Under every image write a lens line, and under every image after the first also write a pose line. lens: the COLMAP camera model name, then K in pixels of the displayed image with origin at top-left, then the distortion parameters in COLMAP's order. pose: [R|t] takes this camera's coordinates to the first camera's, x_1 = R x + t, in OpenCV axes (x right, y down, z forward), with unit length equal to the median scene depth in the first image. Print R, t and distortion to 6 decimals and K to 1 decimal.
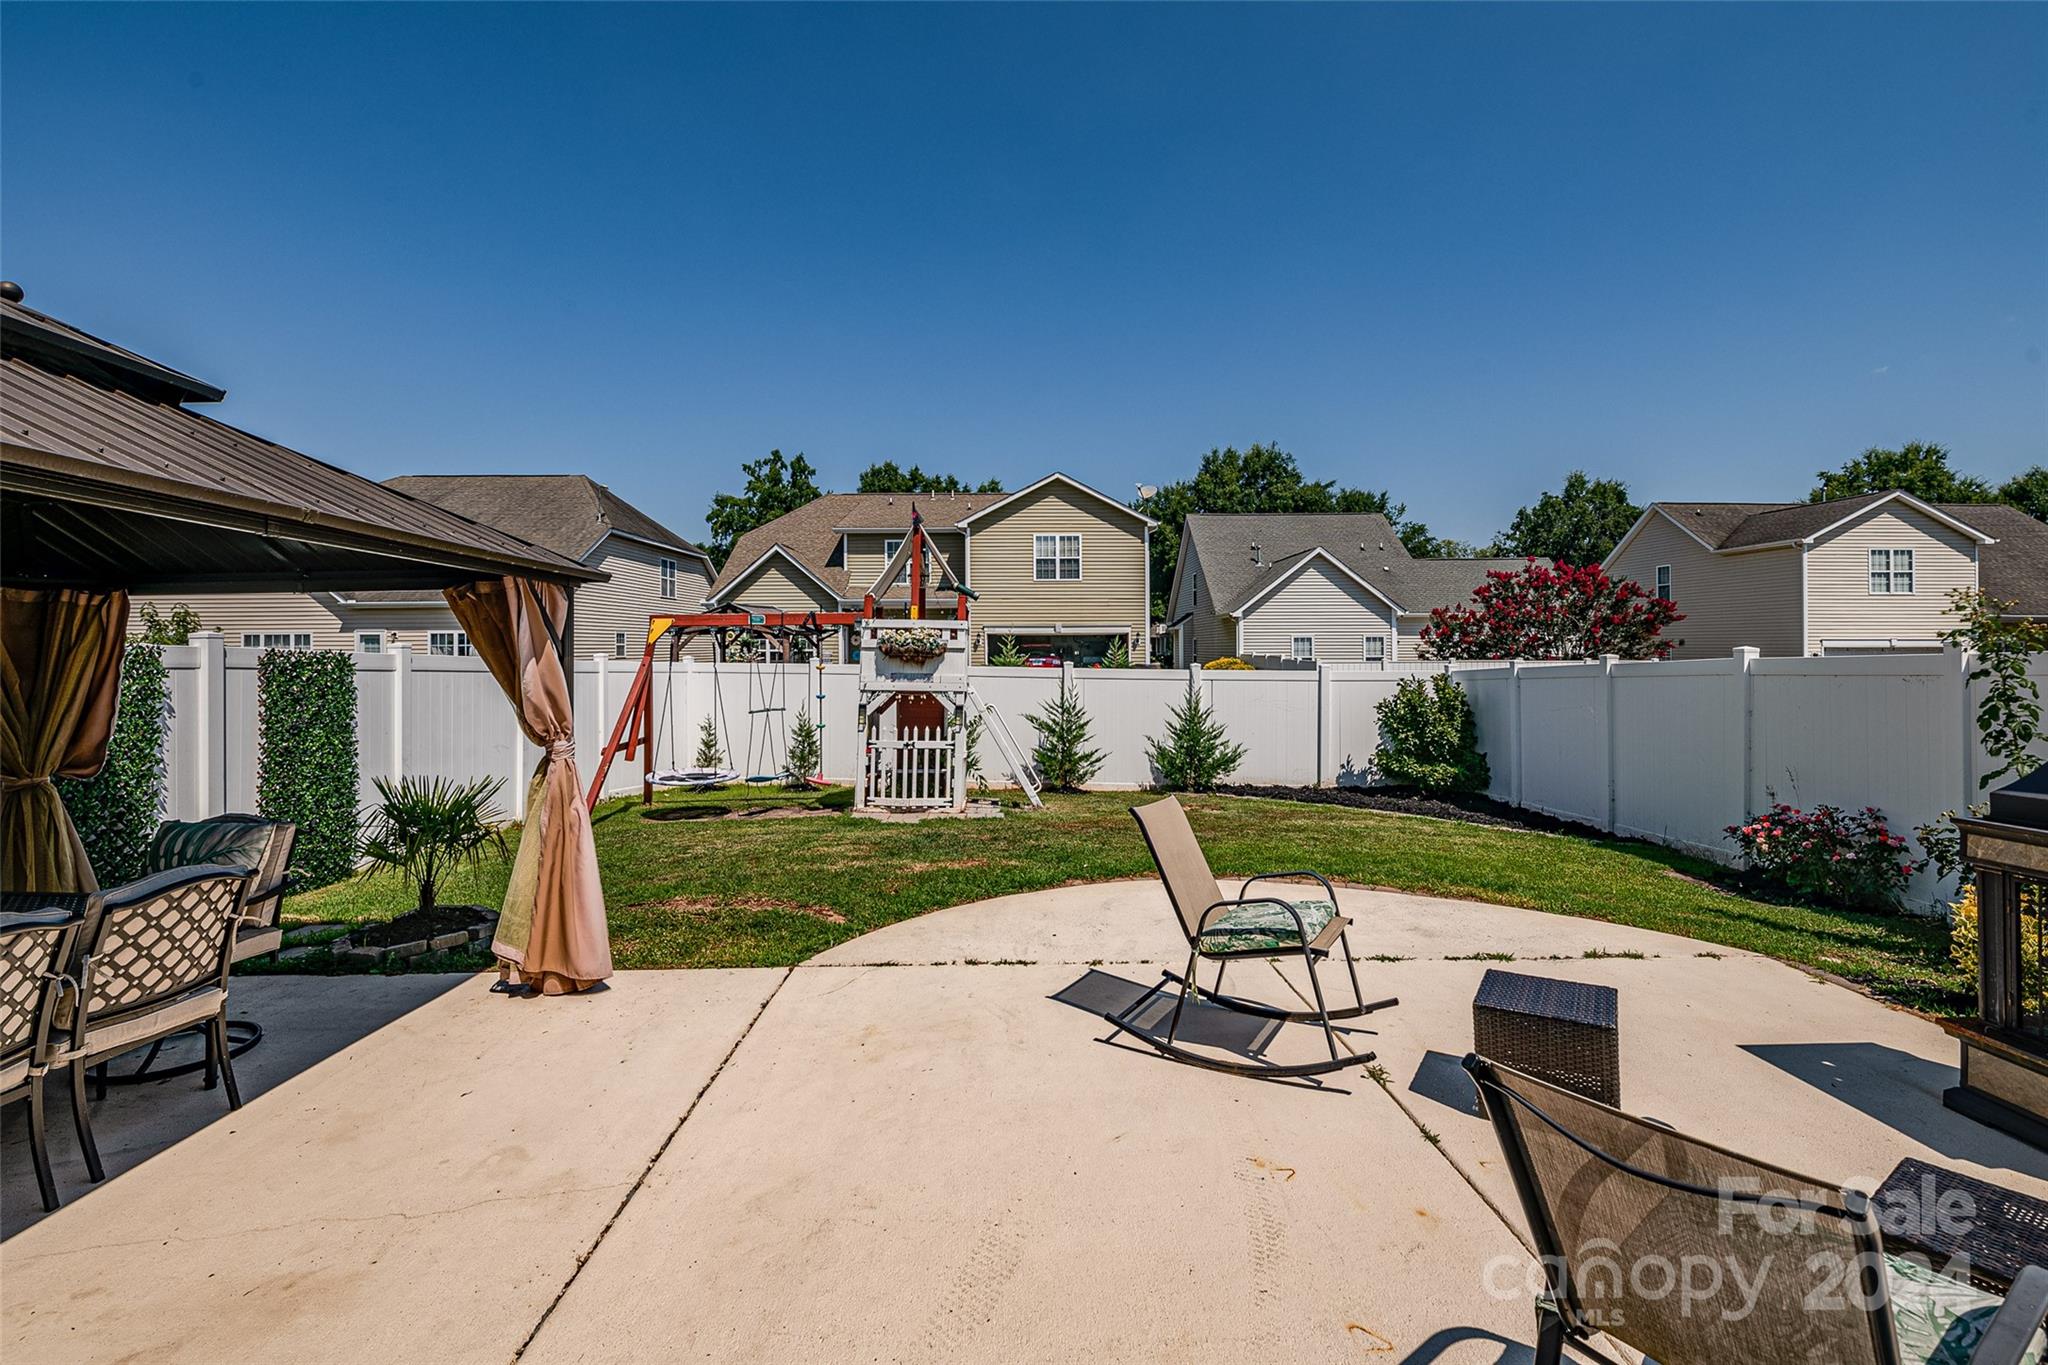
lens RADIAL K [[916.2, 0, 1026.4], [0, 916.2, 669.1], [0, 0, 1]] dist [-0.000121, -0.011731]
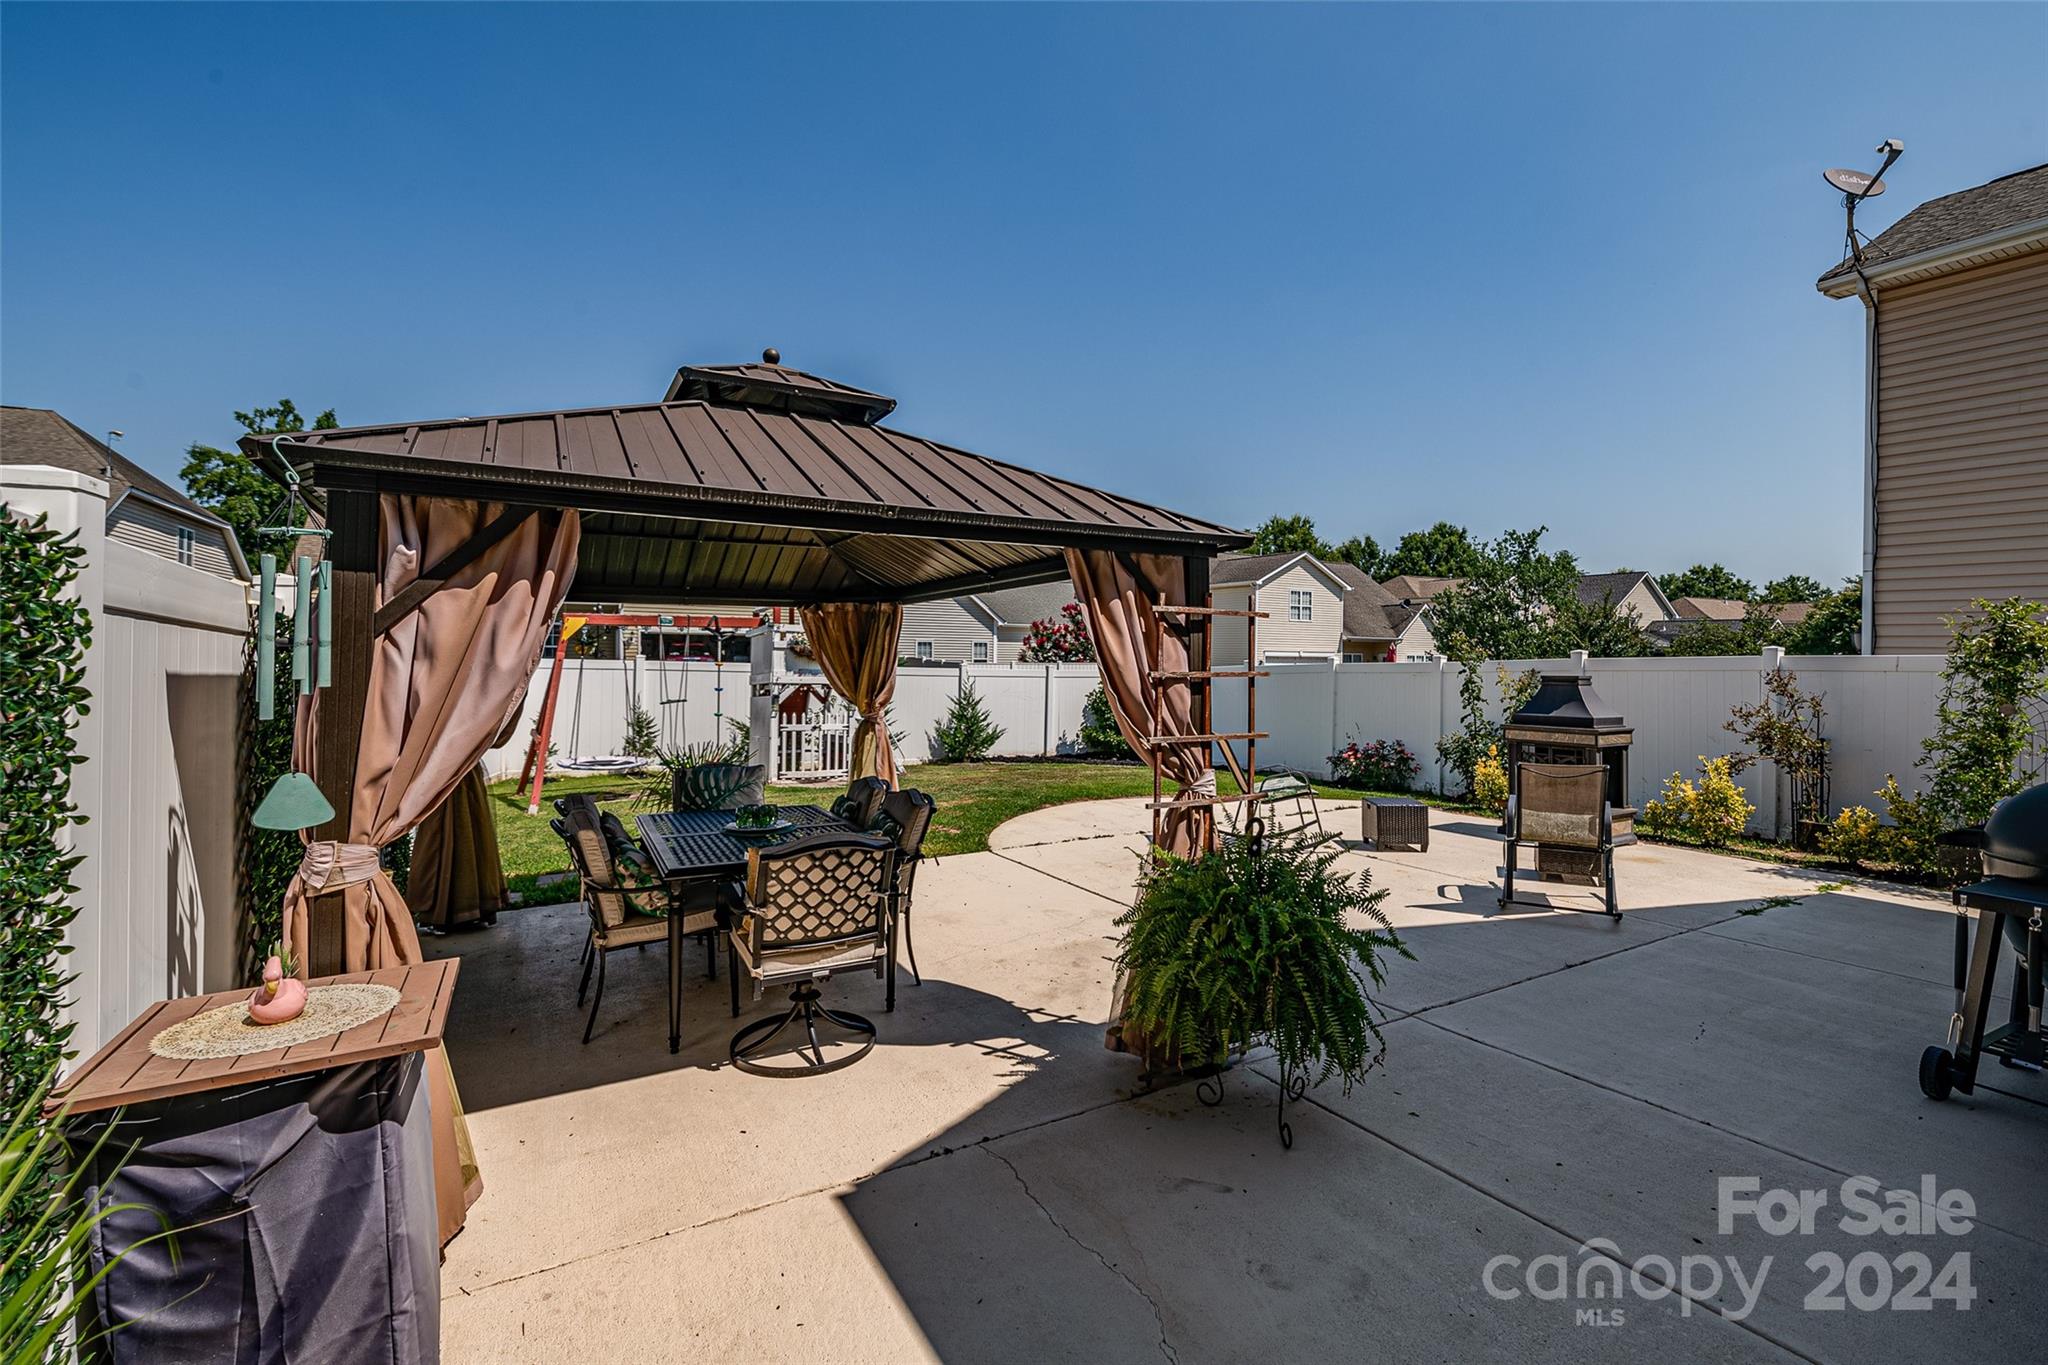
lens RADIAL K [[916.2, 0, 1026.4], [0, 916.2, 669.1], [0, 0, 1]] dist [-0.000121, -0.011731]
pose [[0.866006, 0.006267, 0.499995, -0.387844], [-0.006128, 0.999979, -0.001921, 0.003838], [-0.499996, -0.001401, 0.866026, -0.161909]]
